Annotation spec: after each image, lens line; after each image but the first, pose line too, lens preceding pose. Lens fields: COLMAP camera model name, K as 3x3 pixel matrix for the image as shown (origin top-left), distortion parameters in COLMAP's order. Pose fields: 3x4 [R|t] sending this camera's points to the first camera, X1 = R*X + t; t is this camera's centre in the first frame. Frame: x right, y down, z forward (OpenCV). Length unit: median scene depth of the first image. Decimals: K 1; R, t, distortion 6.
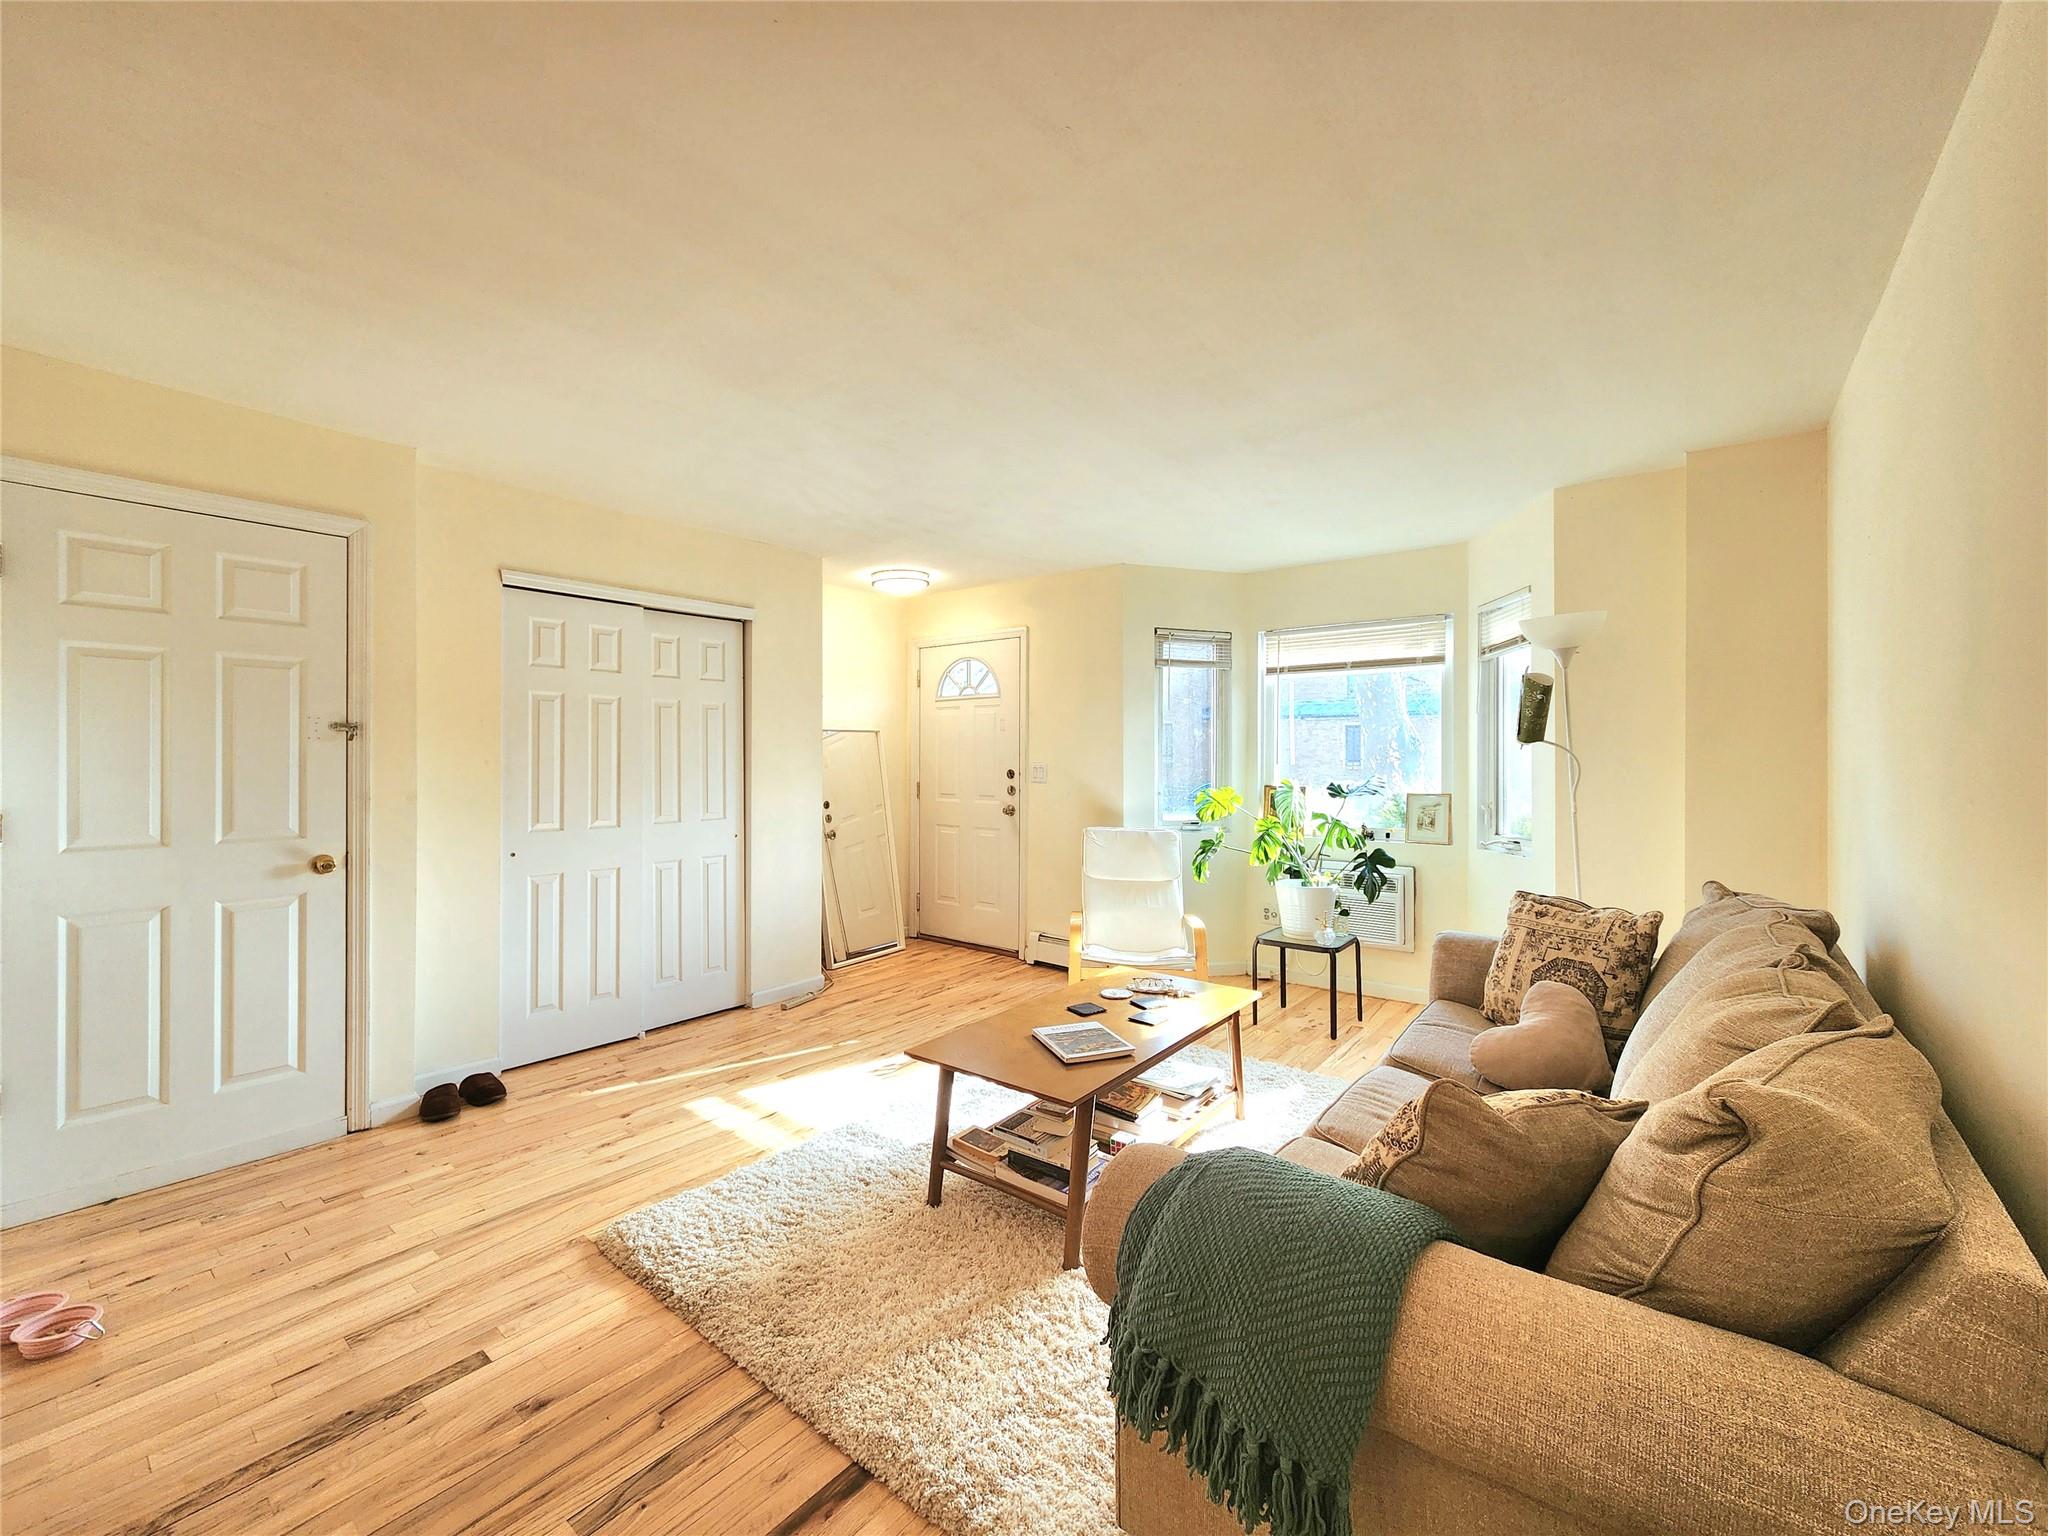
lens RADIAL K [[835.1, 0, 1010.8], [0, 835.1, 754.9], [0, 0, 1]] dist [0.001053, -0.000663]
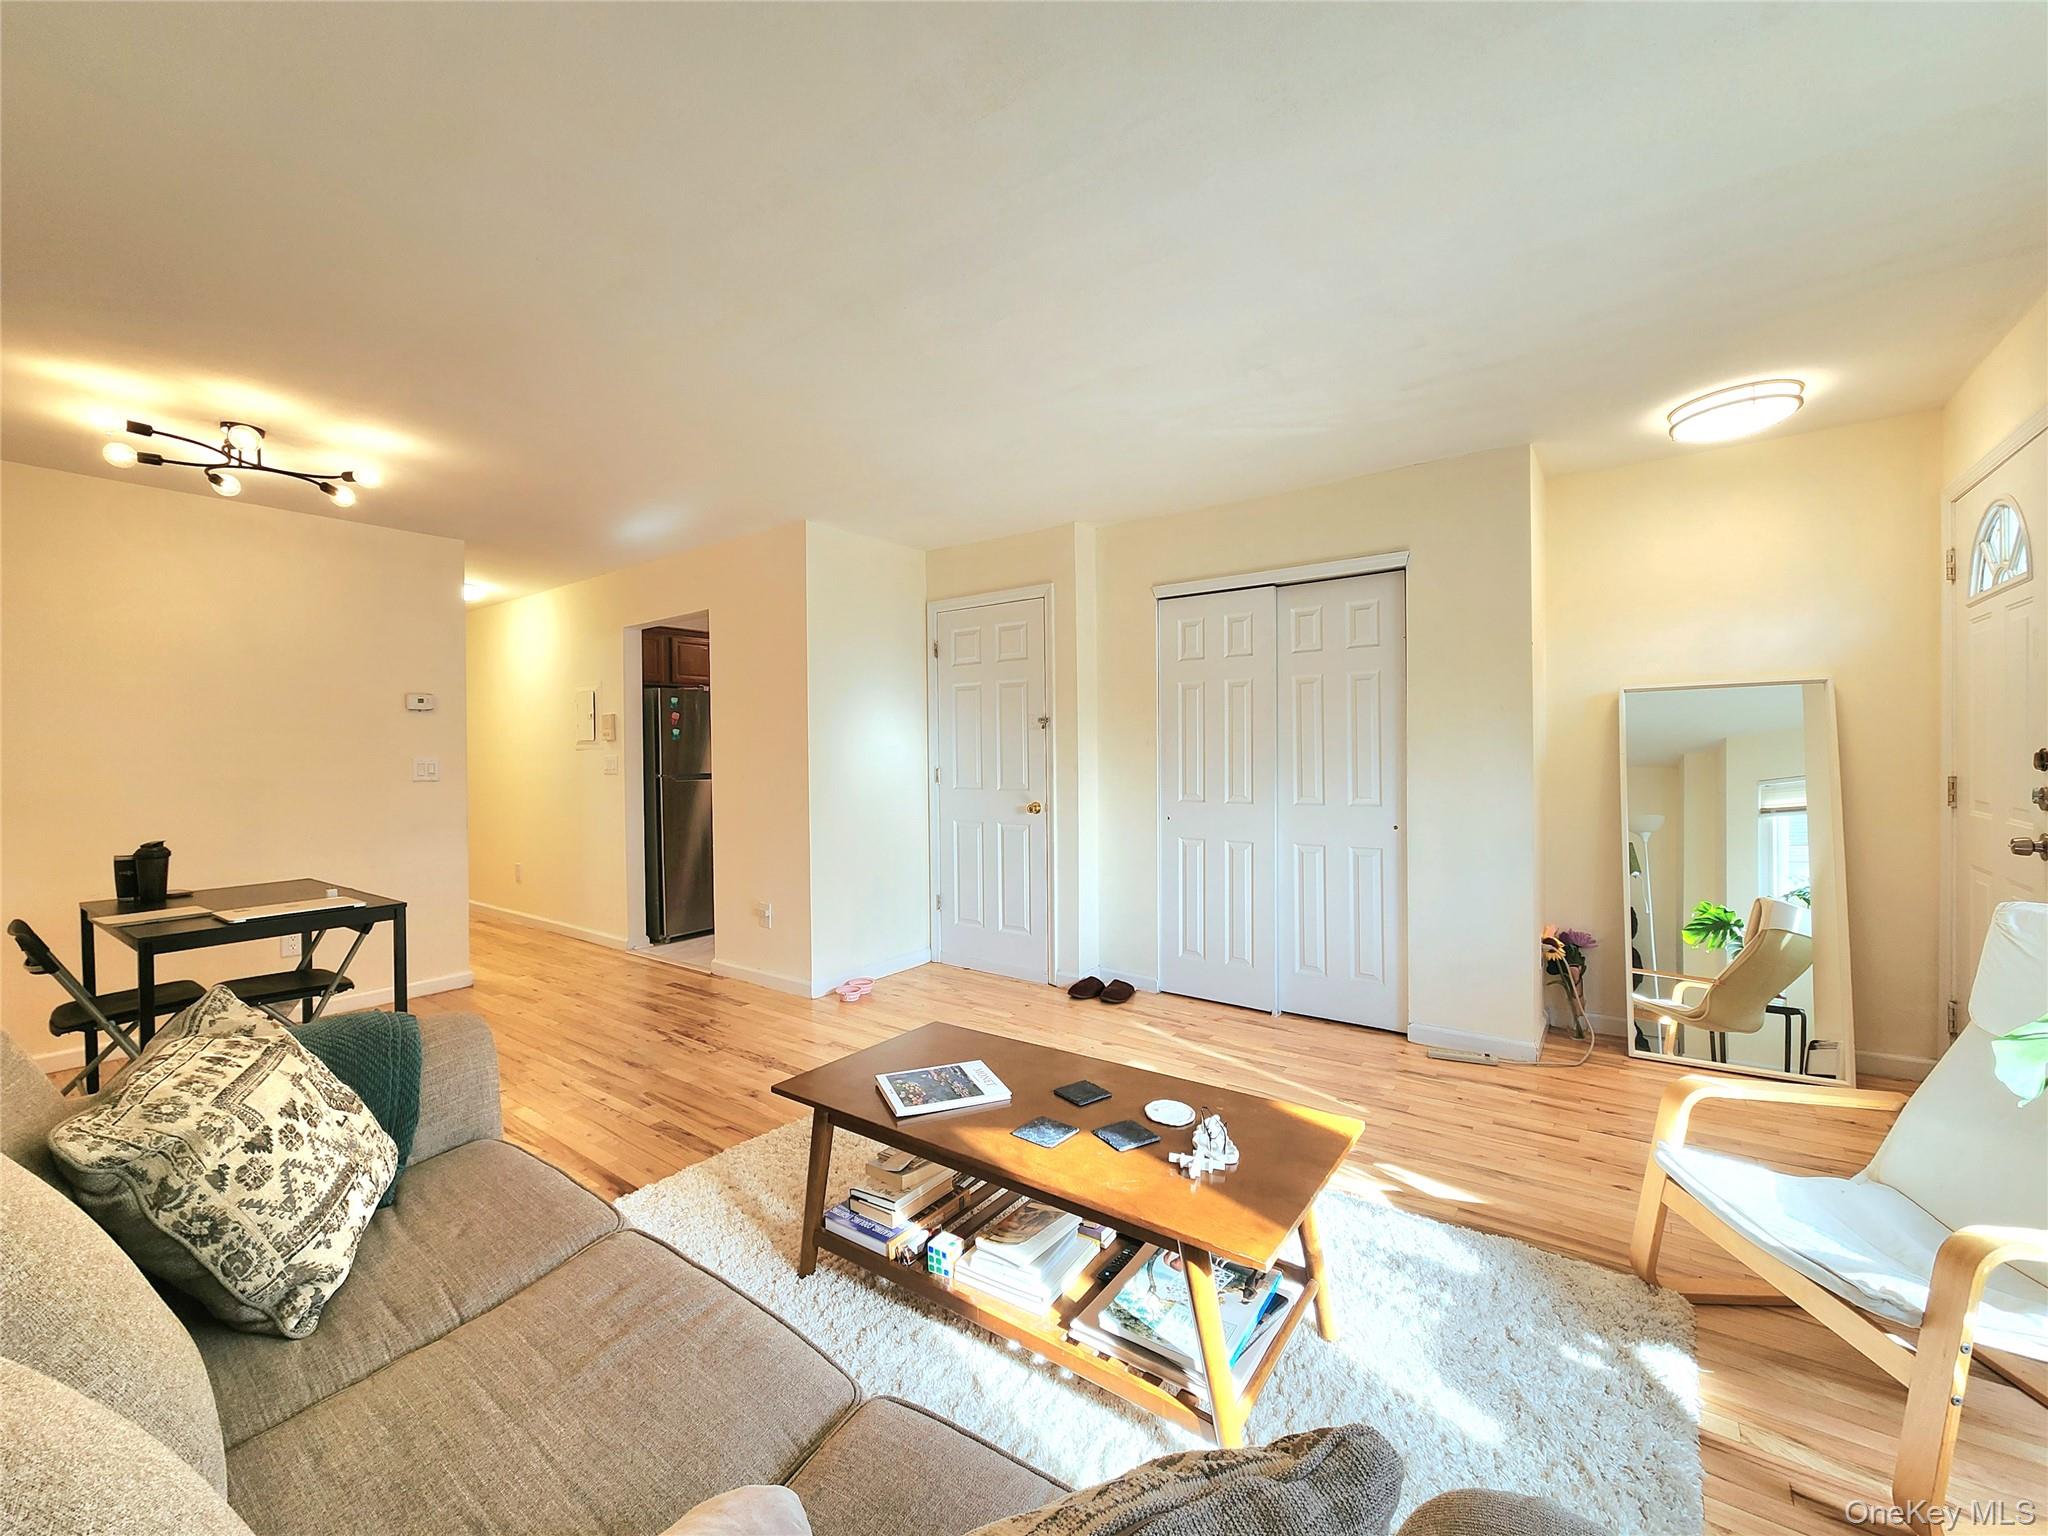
lens RADIAL K [[835.1, 0, 1010.8], [0, 835.1, 754.9], [0, 0, 1]] dist [0.001053, -0.000663]
pose [[0.033423, 0.004122, -0.999433, 0.661494], [0.013004, 0.999905, 0.004559, 0.019645], [0.999357, -0.013149, 0.033366, 0.786332]]
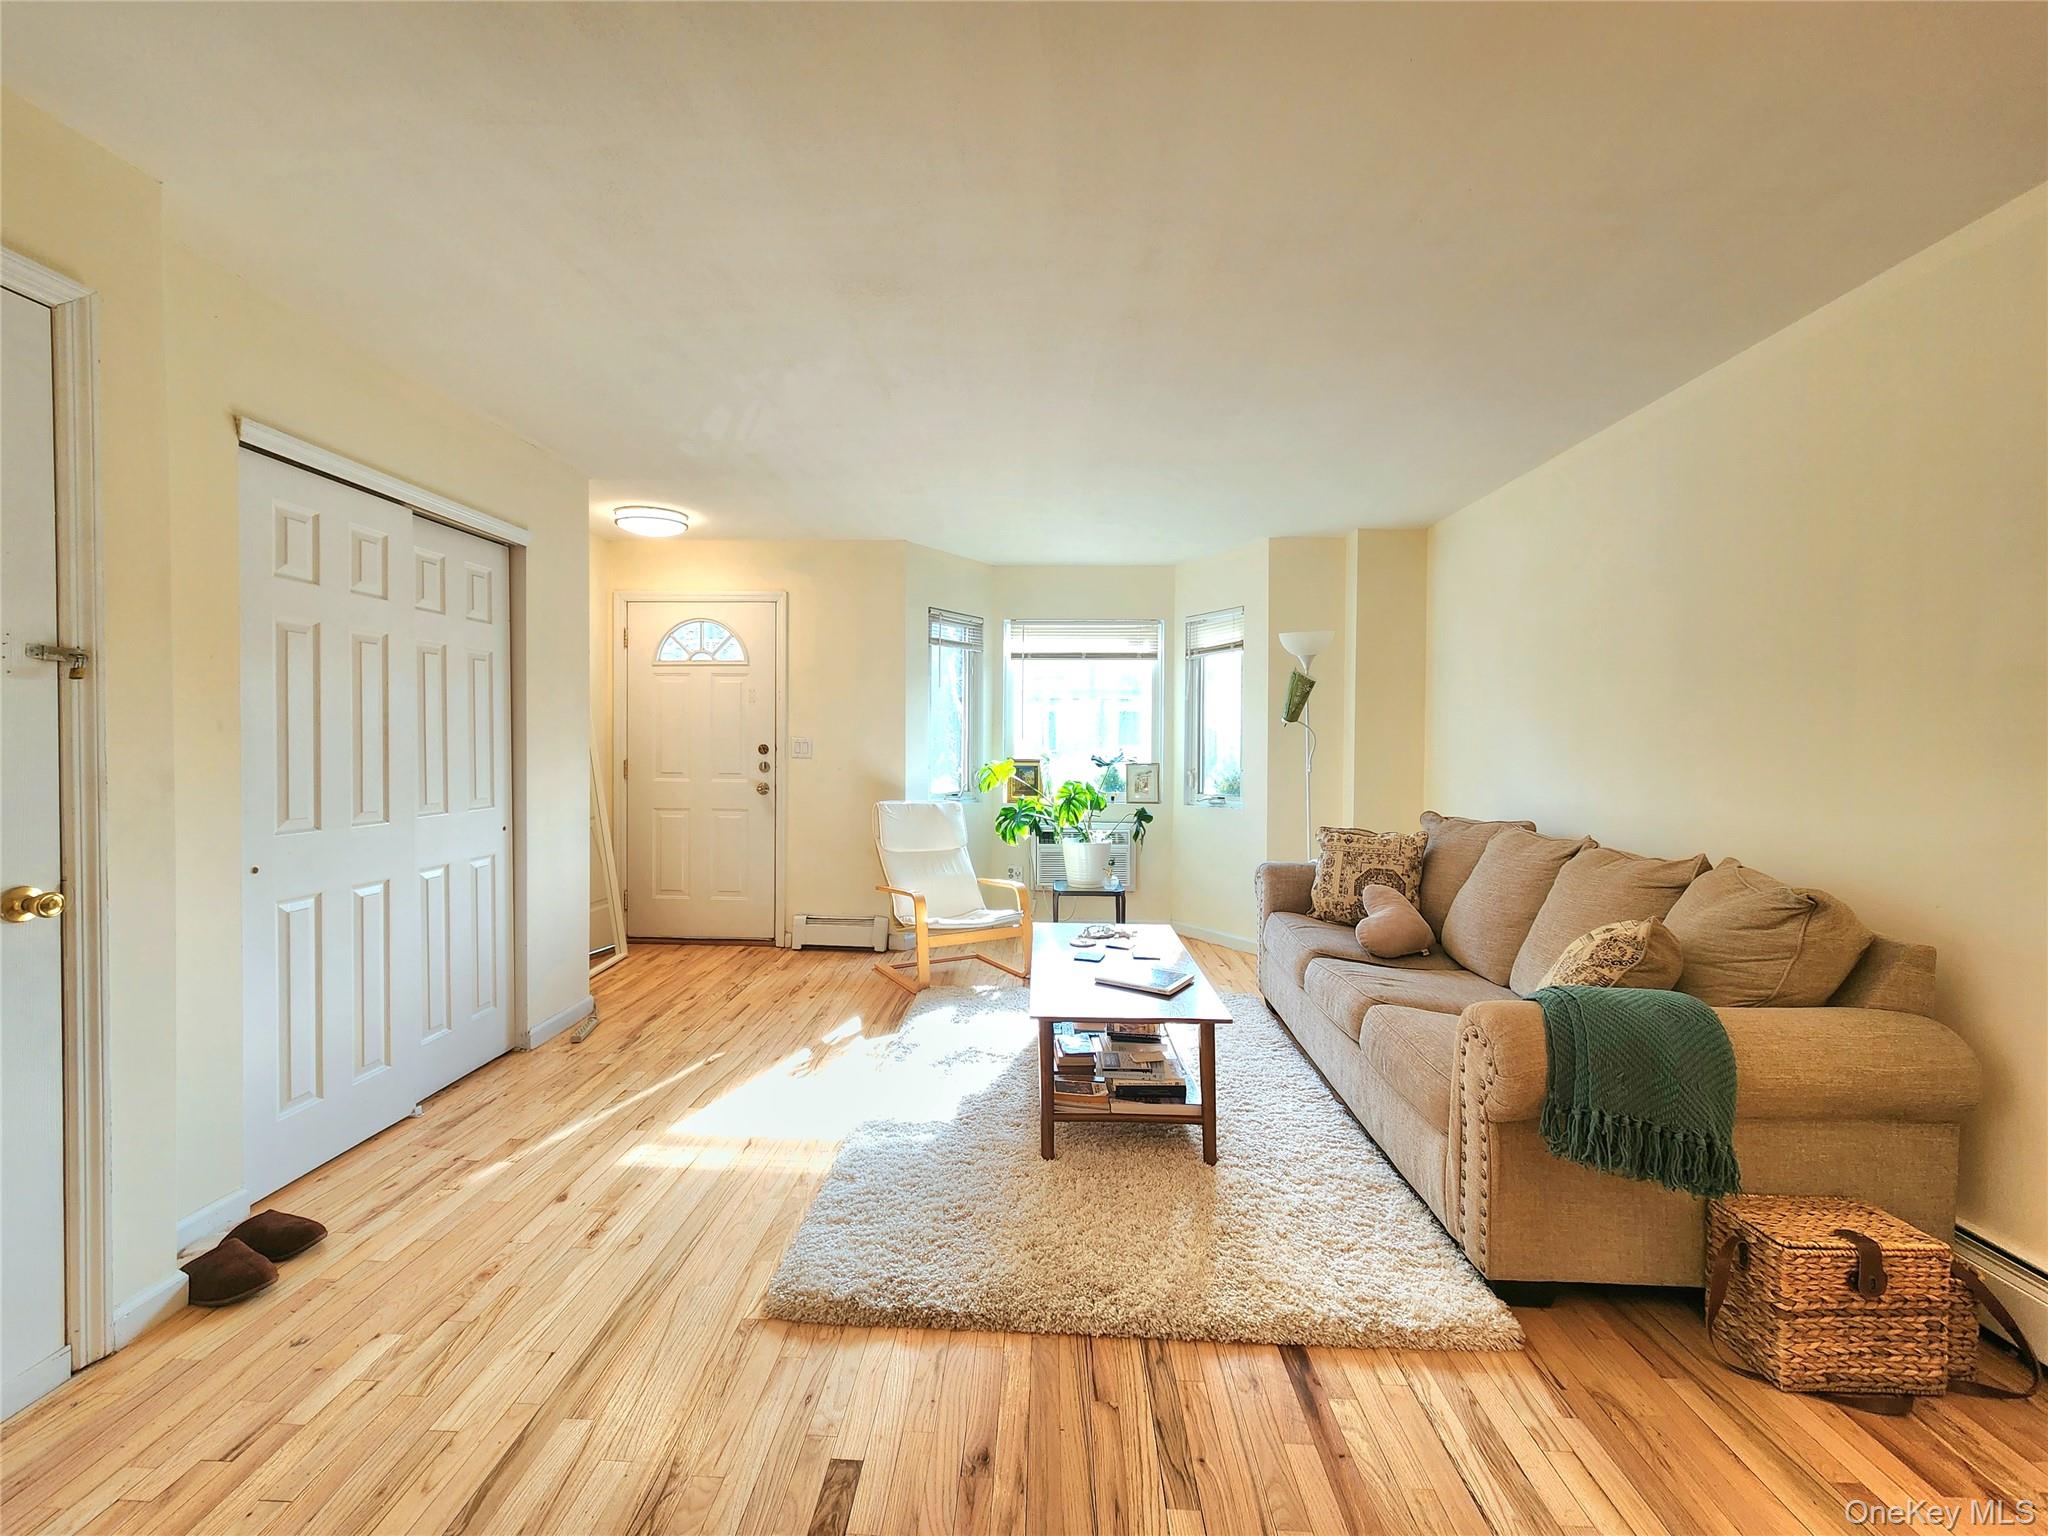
lens RADIAL K [[833.9, 0, 1011.4], [0, 833.9, 755.5], [0, 0, 1]] dist [0.008396, -0.005889]
pose [[0.804717, -0.005760, 0.593631, -0.547463], [-0.007005, 0.999791, 0.019197, 0.016769], [-0.593617, -0.019607, 0.804509, 0.156087]]
